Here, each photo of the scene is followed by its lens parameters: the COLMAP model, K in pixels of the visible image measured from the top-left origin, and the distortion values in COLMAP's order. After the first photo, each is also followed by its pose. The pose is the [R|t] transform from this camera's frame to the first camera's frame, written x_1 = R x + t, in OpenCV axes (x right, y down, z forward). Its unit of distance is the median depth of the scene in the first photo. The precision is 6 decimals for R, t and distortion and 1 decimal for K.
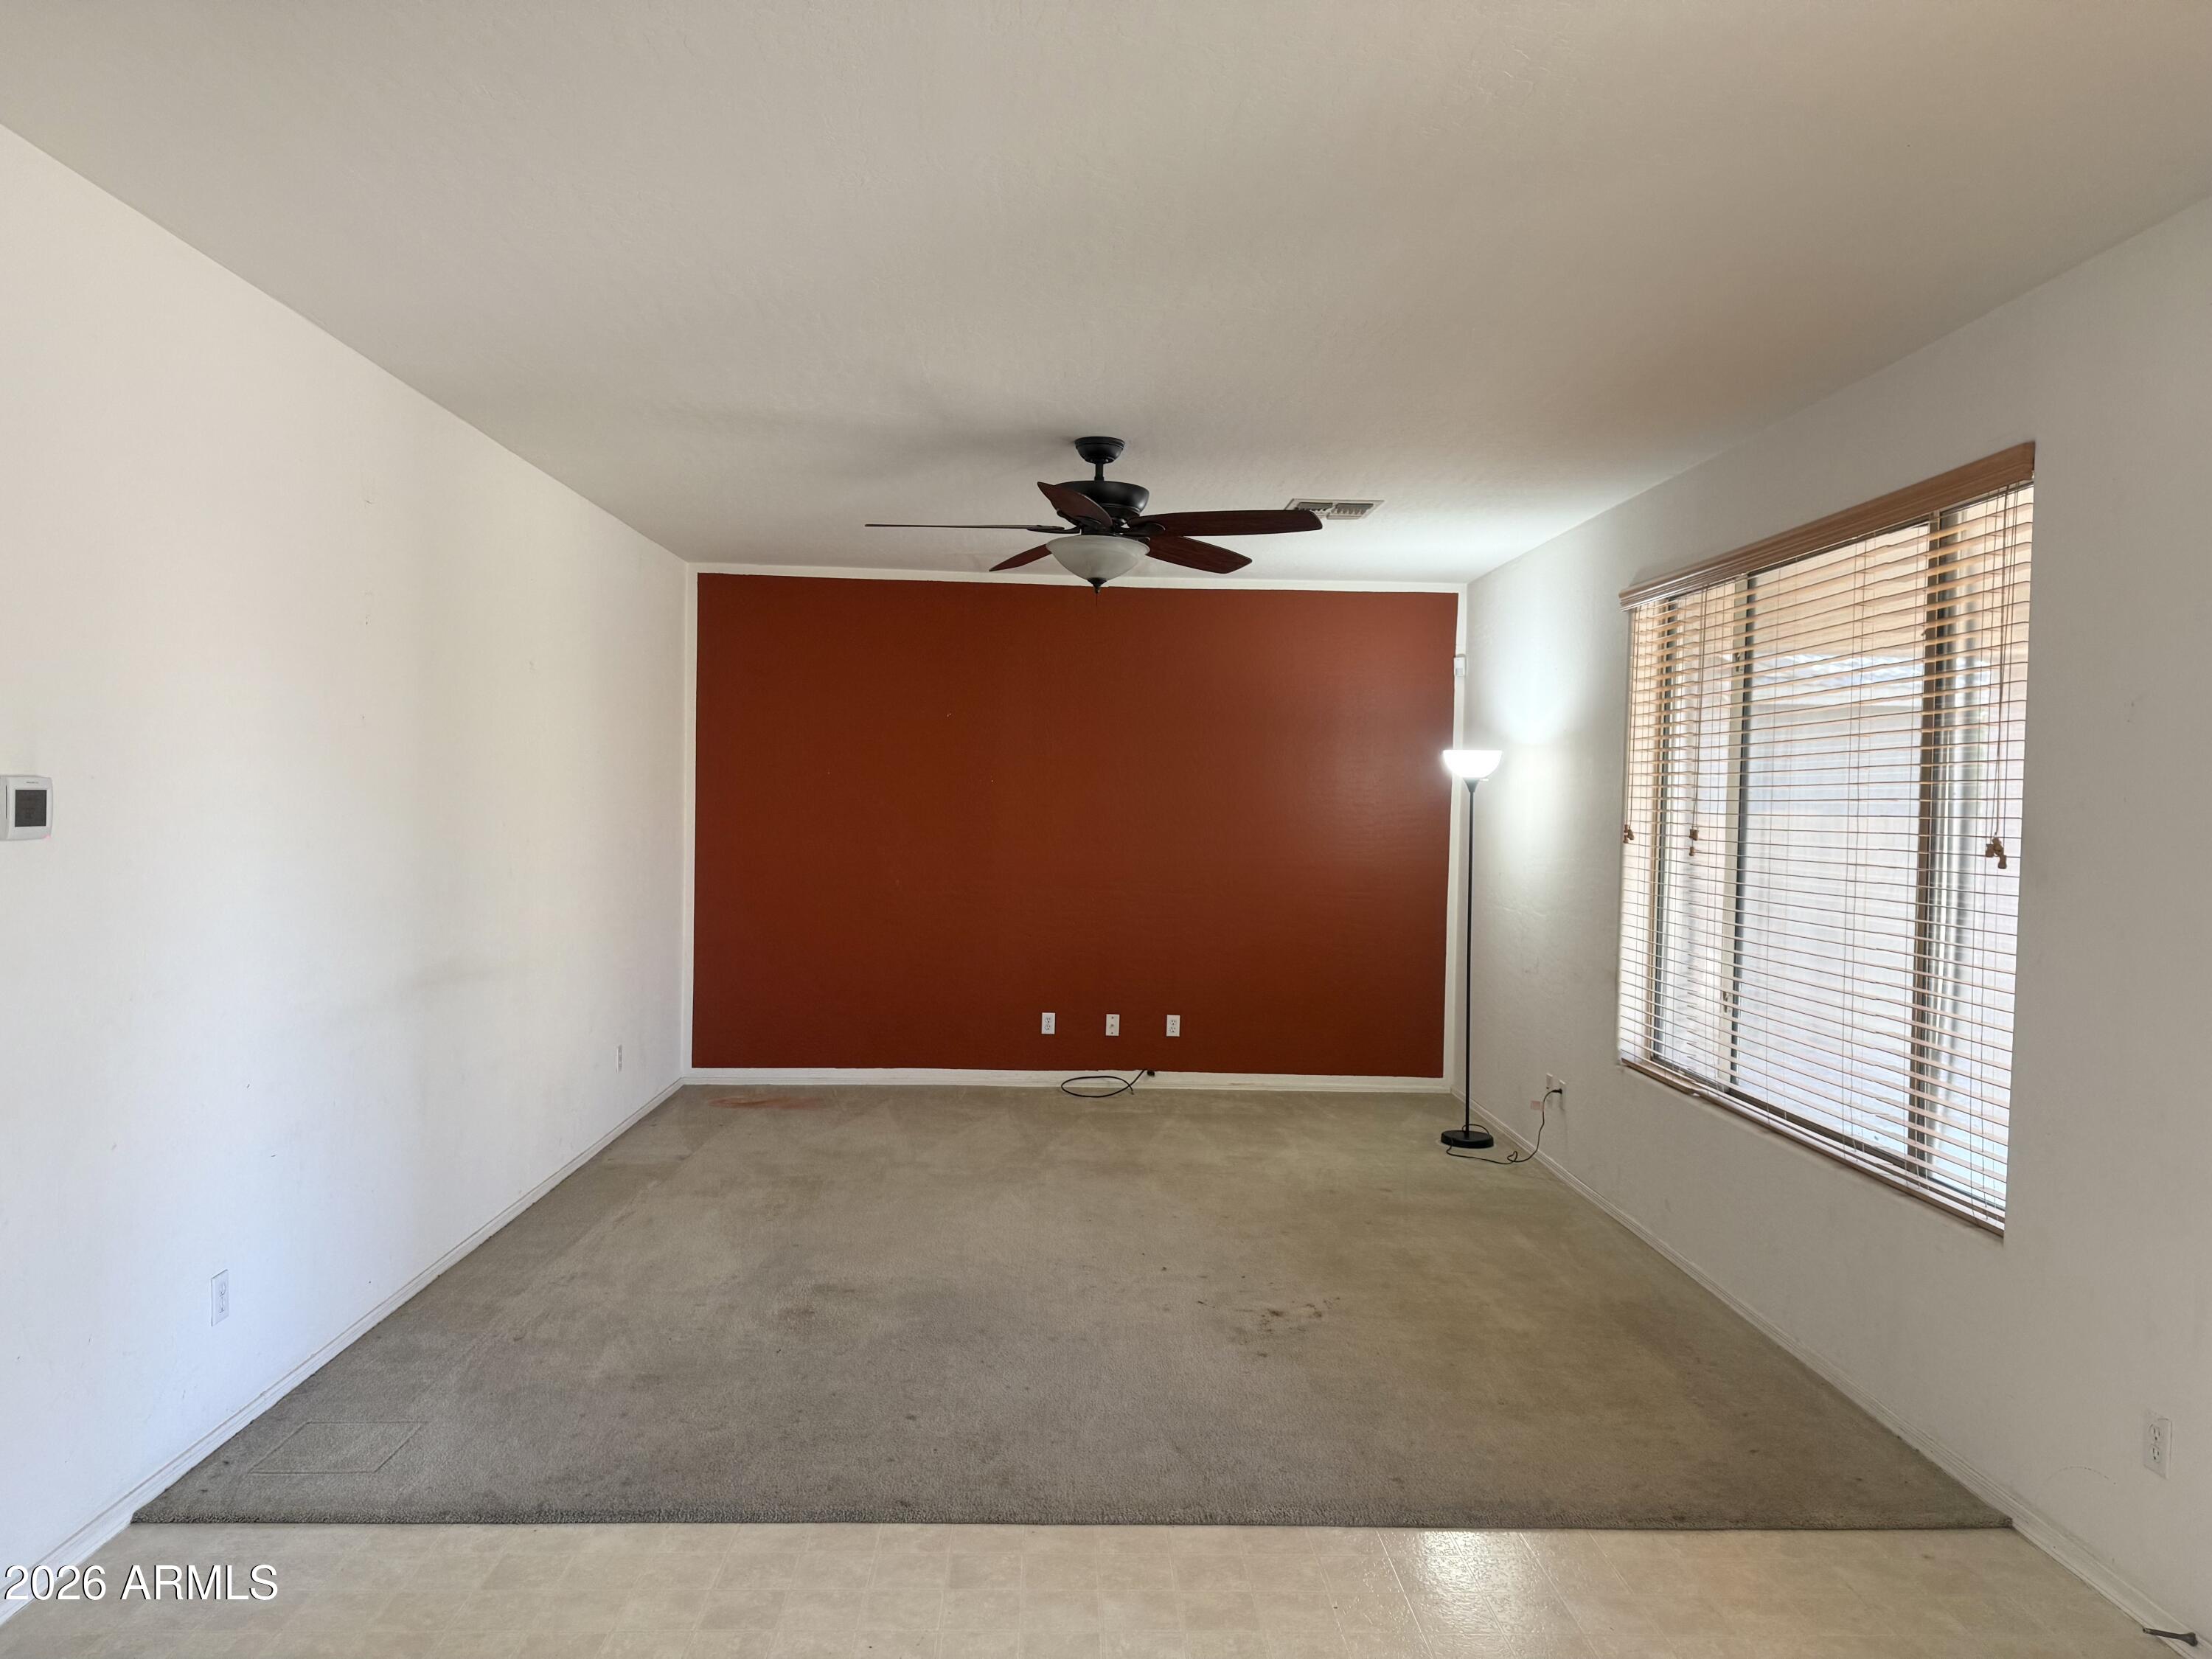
lens RADIAL K [[1538.5, 0, 1108.1], [0, 1538.5, 839.8], [0, 0, 1]] dist [0.132598, -0.001123]
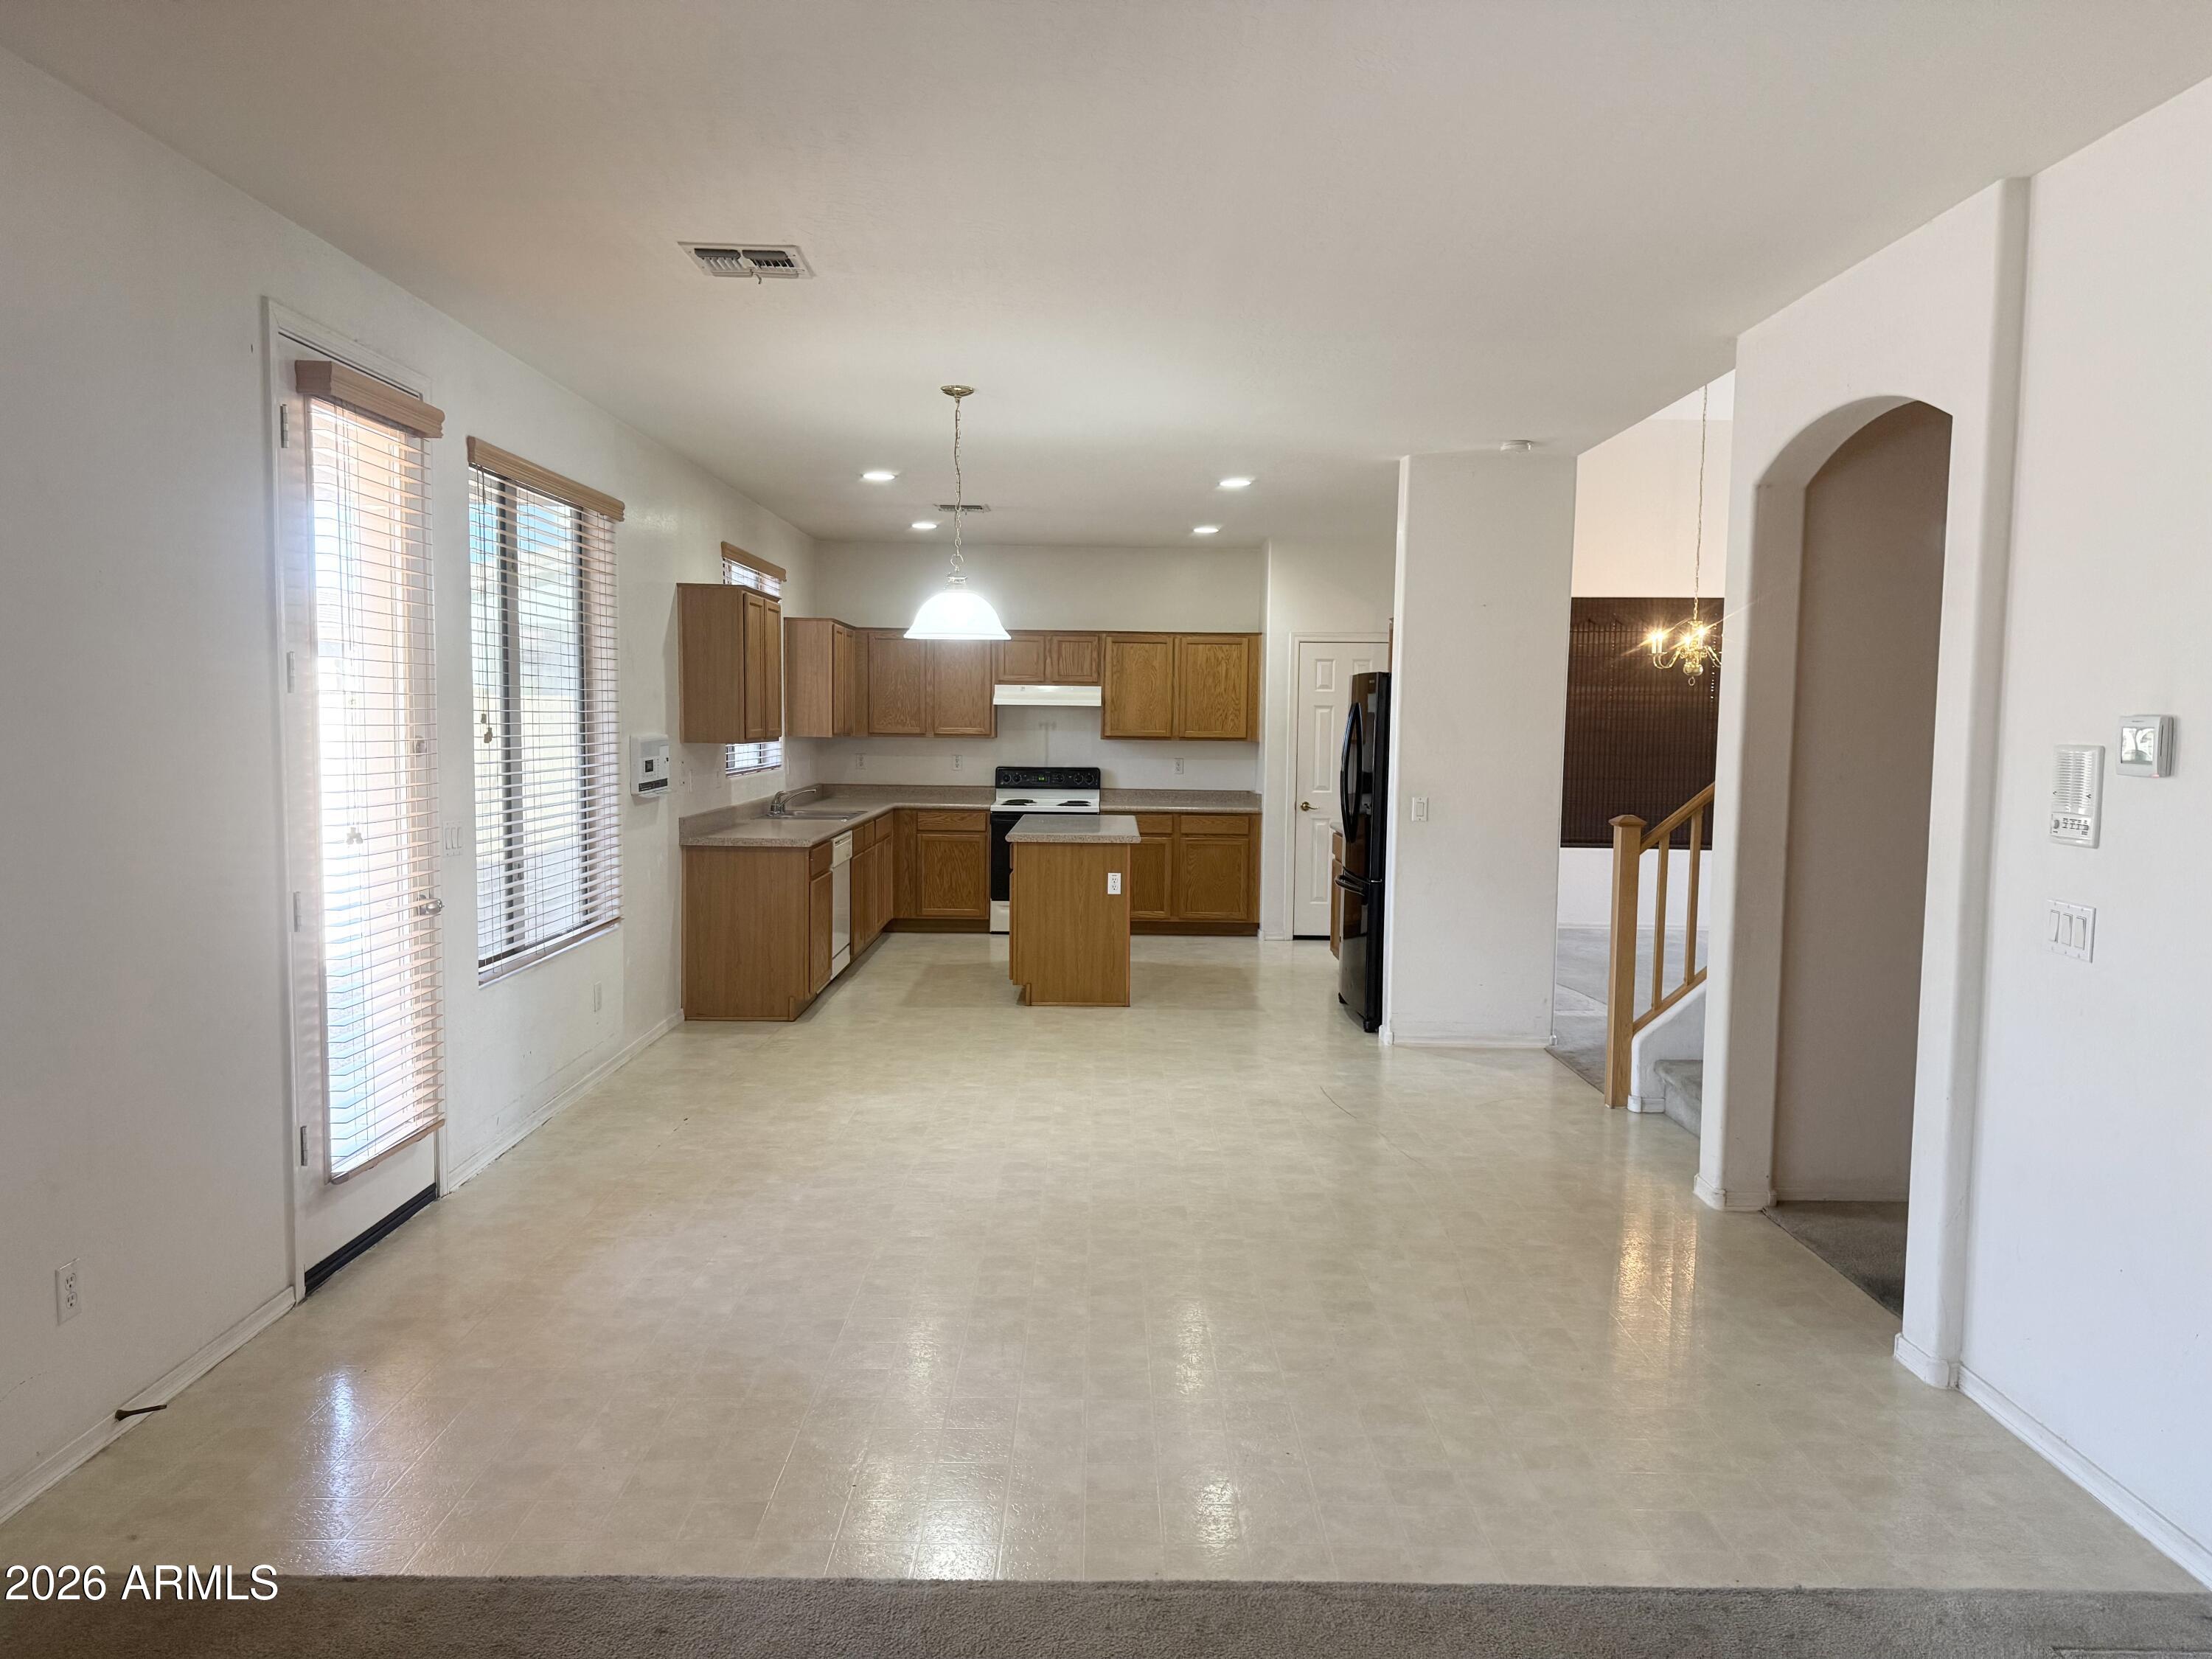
lens RADIAL K [[1538.5, 0, 1108.1], [0, 1538.5, 839.8], [0, 0, 1]] dist [0.132598, -0.001123]
pose [[-0.998665, -0.045449, 0.024531, -0.026990], [-0.042653, 0.993612, 0.104483, -0.037662], [-0.029123, 0.103297, -0.994224, 1.962566]]
